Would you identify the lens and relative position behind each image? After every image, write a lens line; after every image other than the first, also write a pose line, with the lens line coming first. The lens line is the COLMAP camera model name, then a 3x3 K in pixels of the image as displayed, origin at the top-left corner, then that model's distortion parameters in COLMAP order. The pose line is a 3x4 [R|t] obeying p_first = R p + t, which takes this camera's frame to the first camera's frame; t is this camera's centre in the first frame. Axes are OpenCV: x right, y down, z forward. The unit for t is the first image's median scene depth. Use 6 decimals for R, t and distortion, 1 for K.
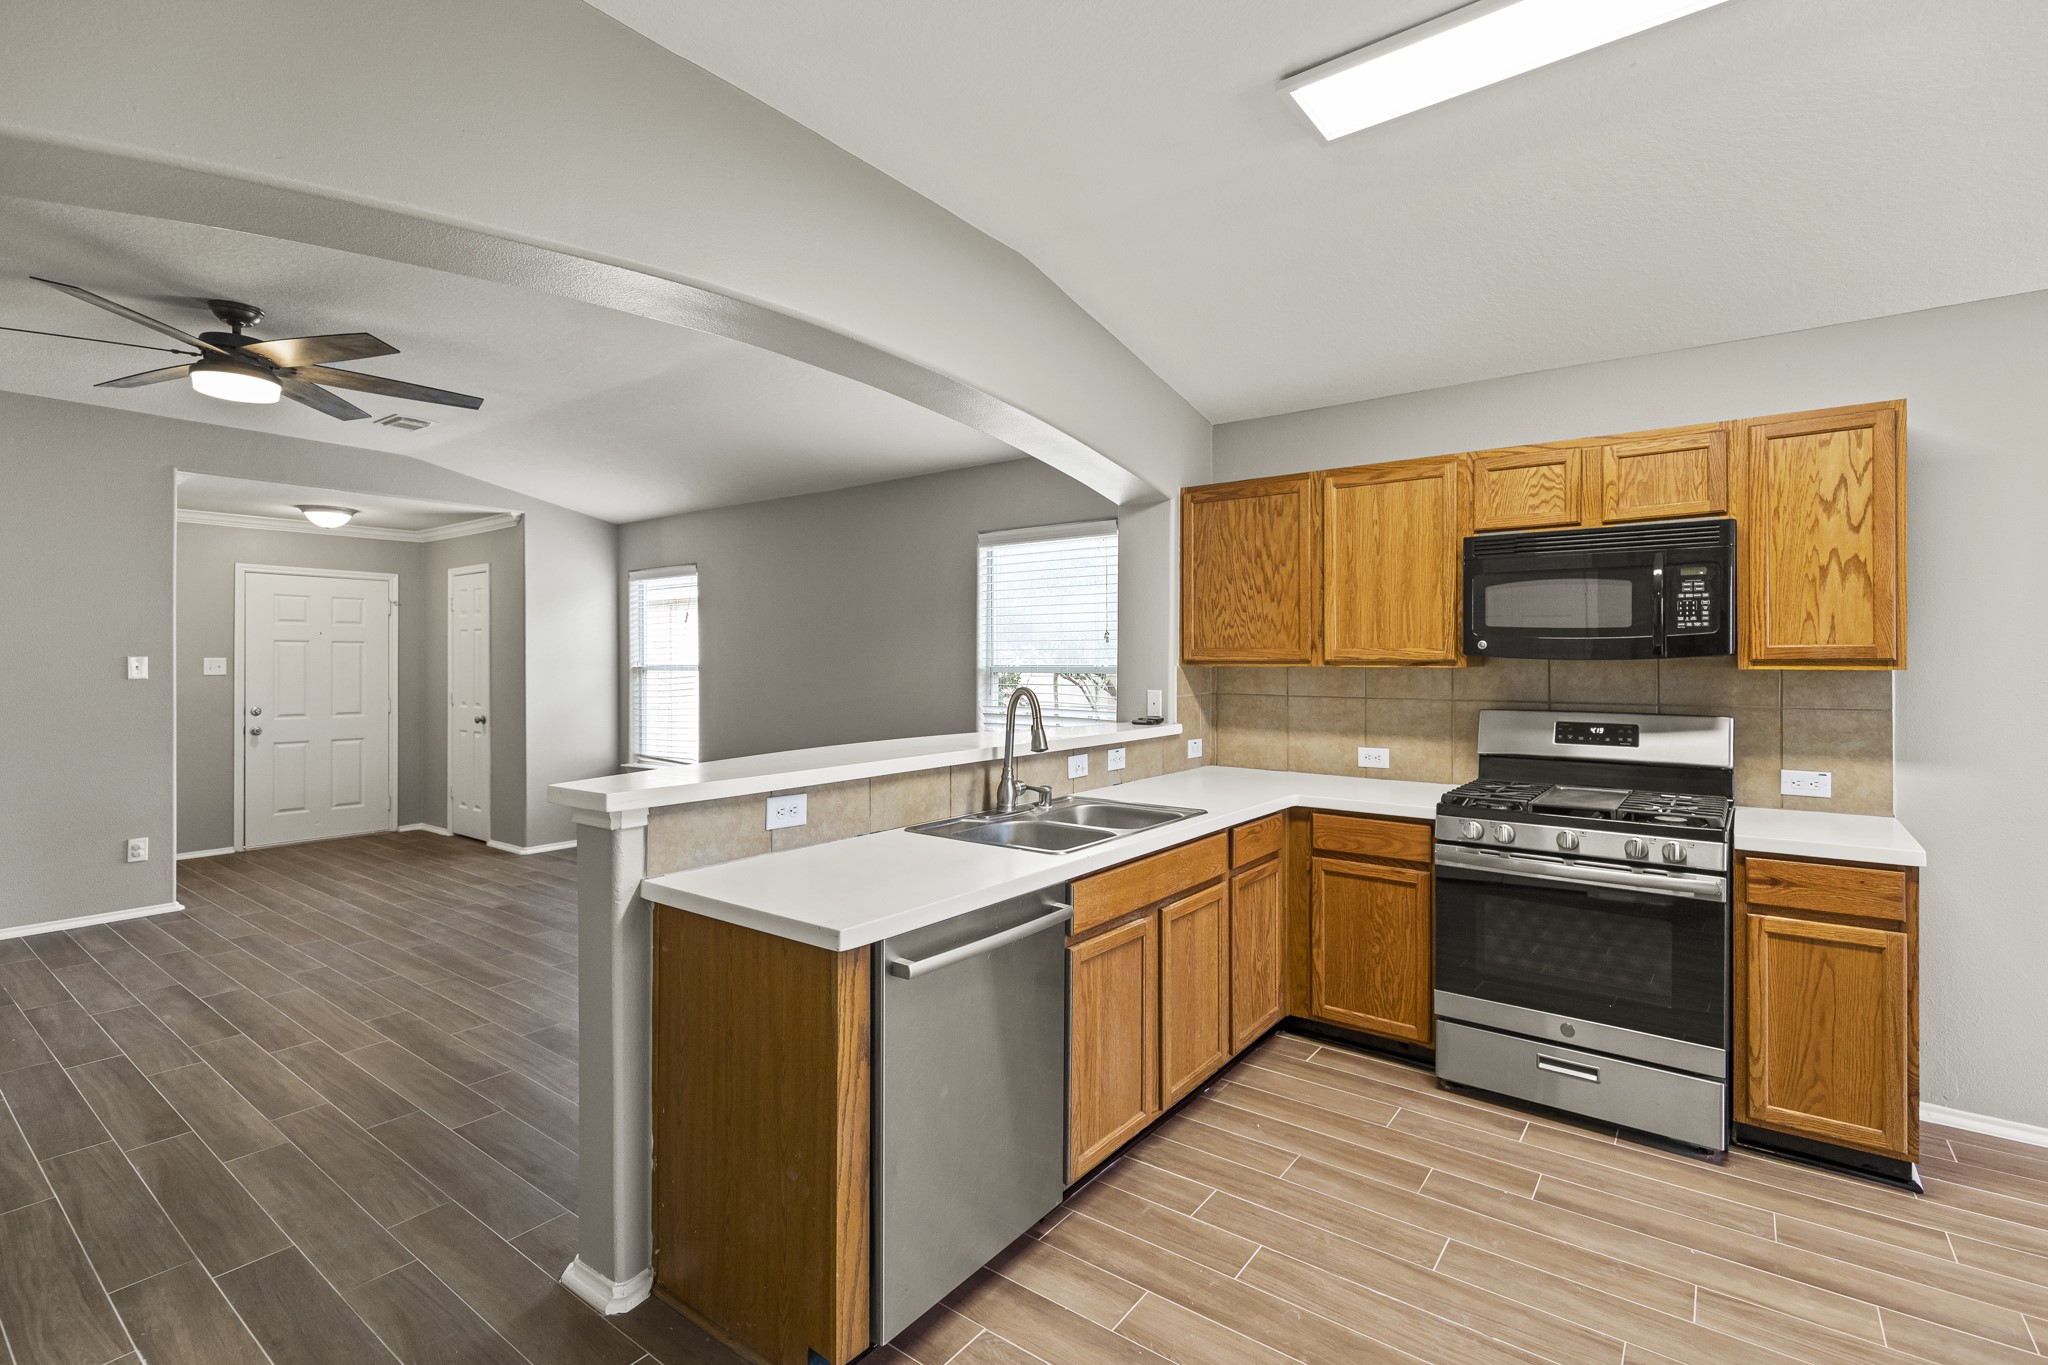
lens RADIAL K [[940.5, 0, 1045.5], [0, 940.5, 661.7], [0, 0, 1]] dist [0.001982, 0.000062]
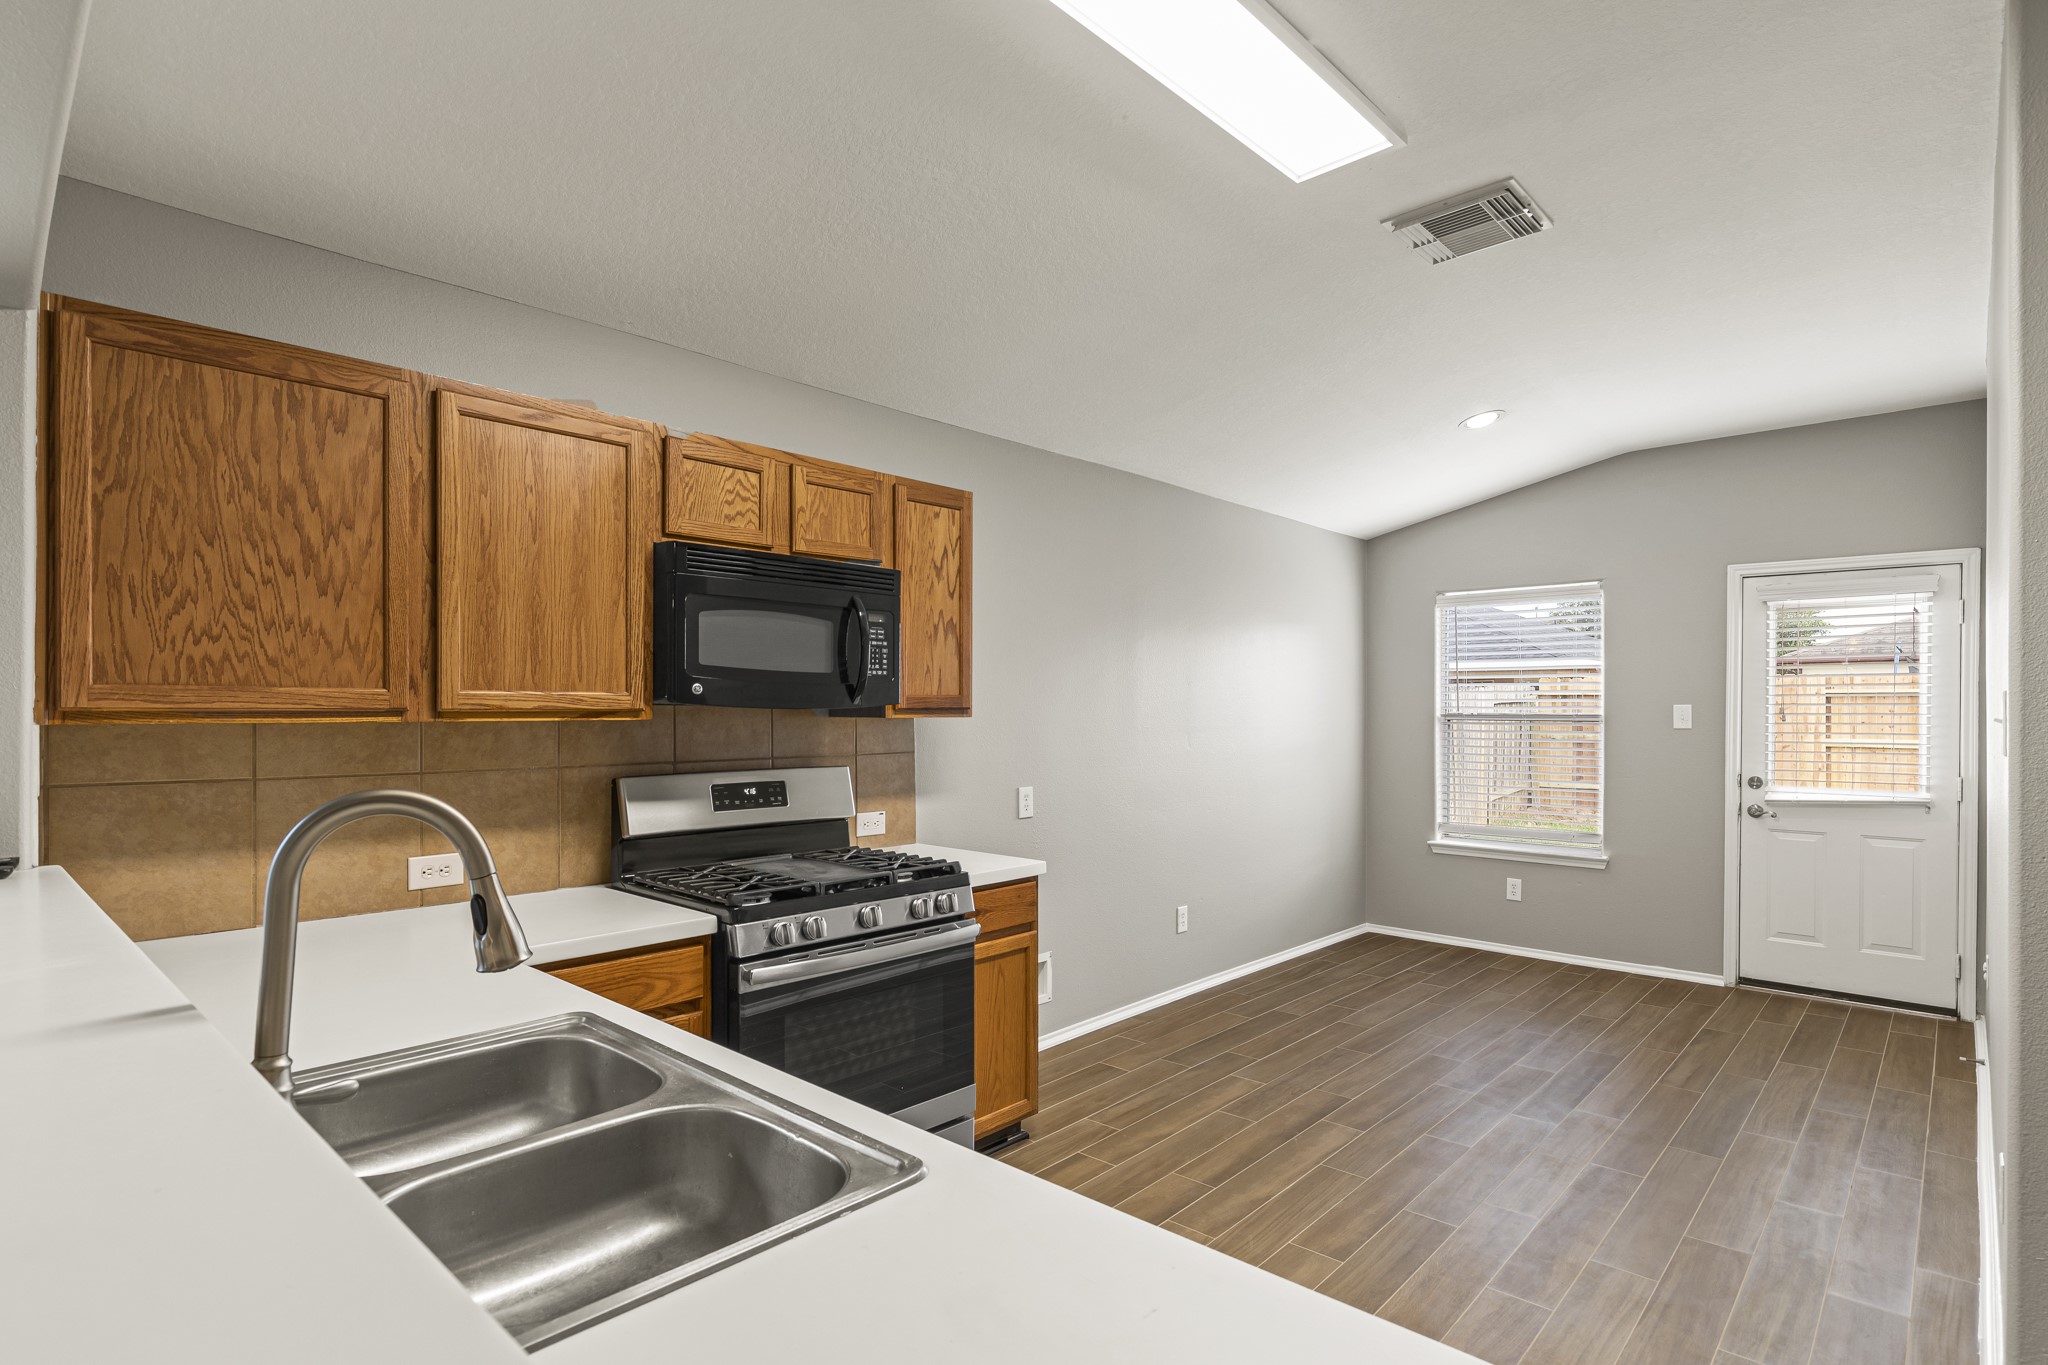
lens RADIAL K [[1023.3, 0, 1025.7], [0, 1023.3, 710.5], [0, 0, 1]] dist [0.001394, 0.000097]
pose [[0.109330, -0.000584, 0.994005, -0.285388], [0.003958, 0.999992, 0.000152, 0.000143], [-0.993998, 0.003918, 0.109331, 0.590650]]
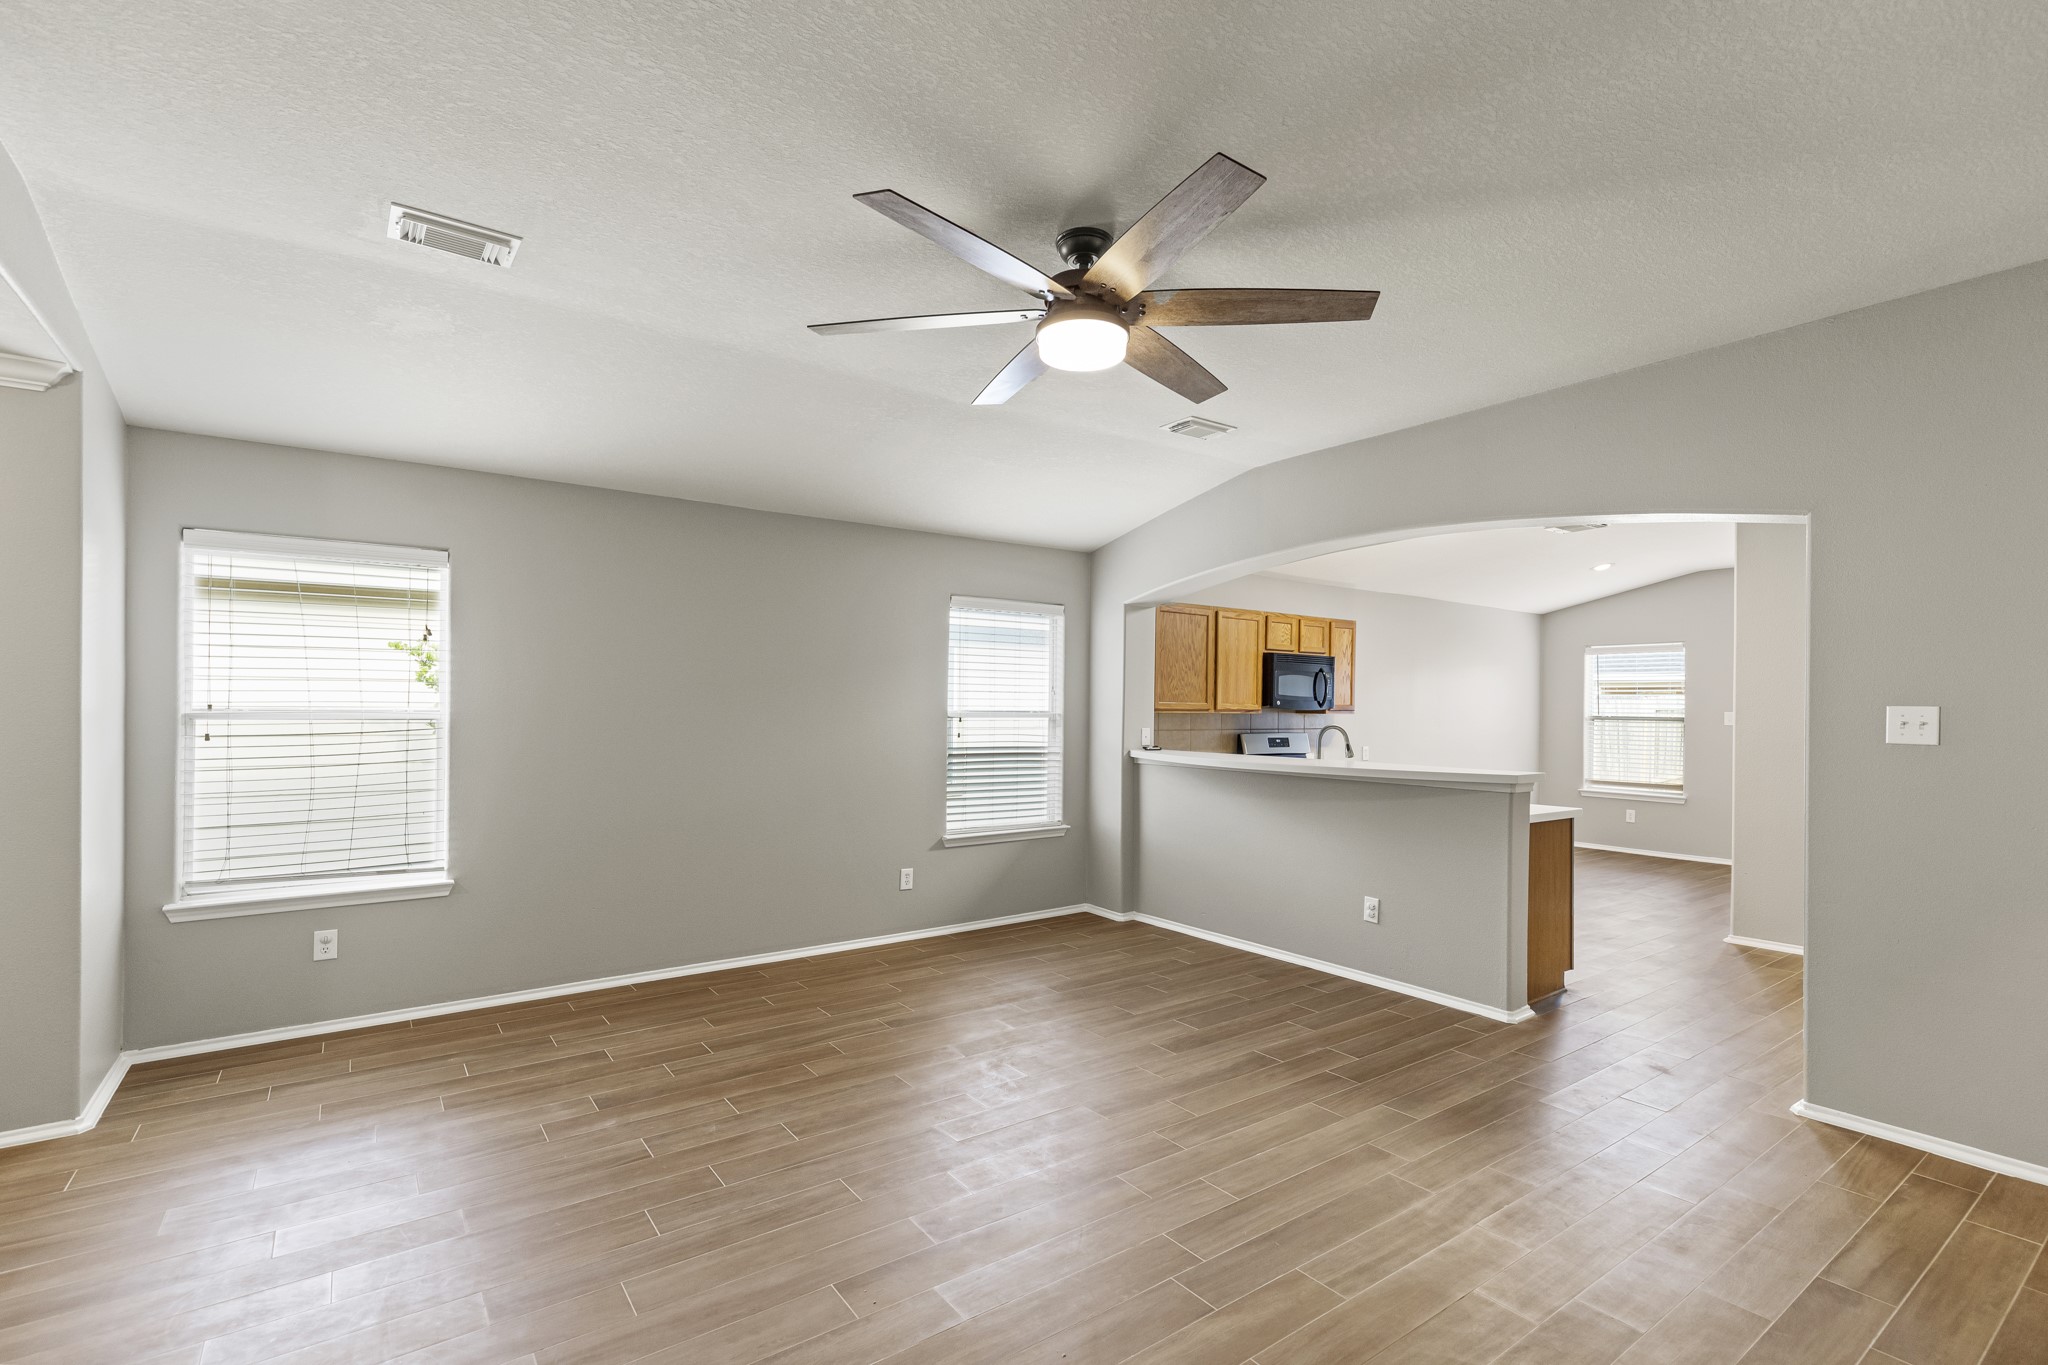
lens RADIAL K [[934.0, 0, 1032.2], [0, 934.0, 702.2], [0, 0, 1]] dist [0.010638, -0.000098]
pose [[0.299299, 0.007981, 0.954126, -1.596688], [-0.008024, 0.999951, -0.005847, -0.002614], [-0.954126, -0.005906, 0.299348, 0.813142]]
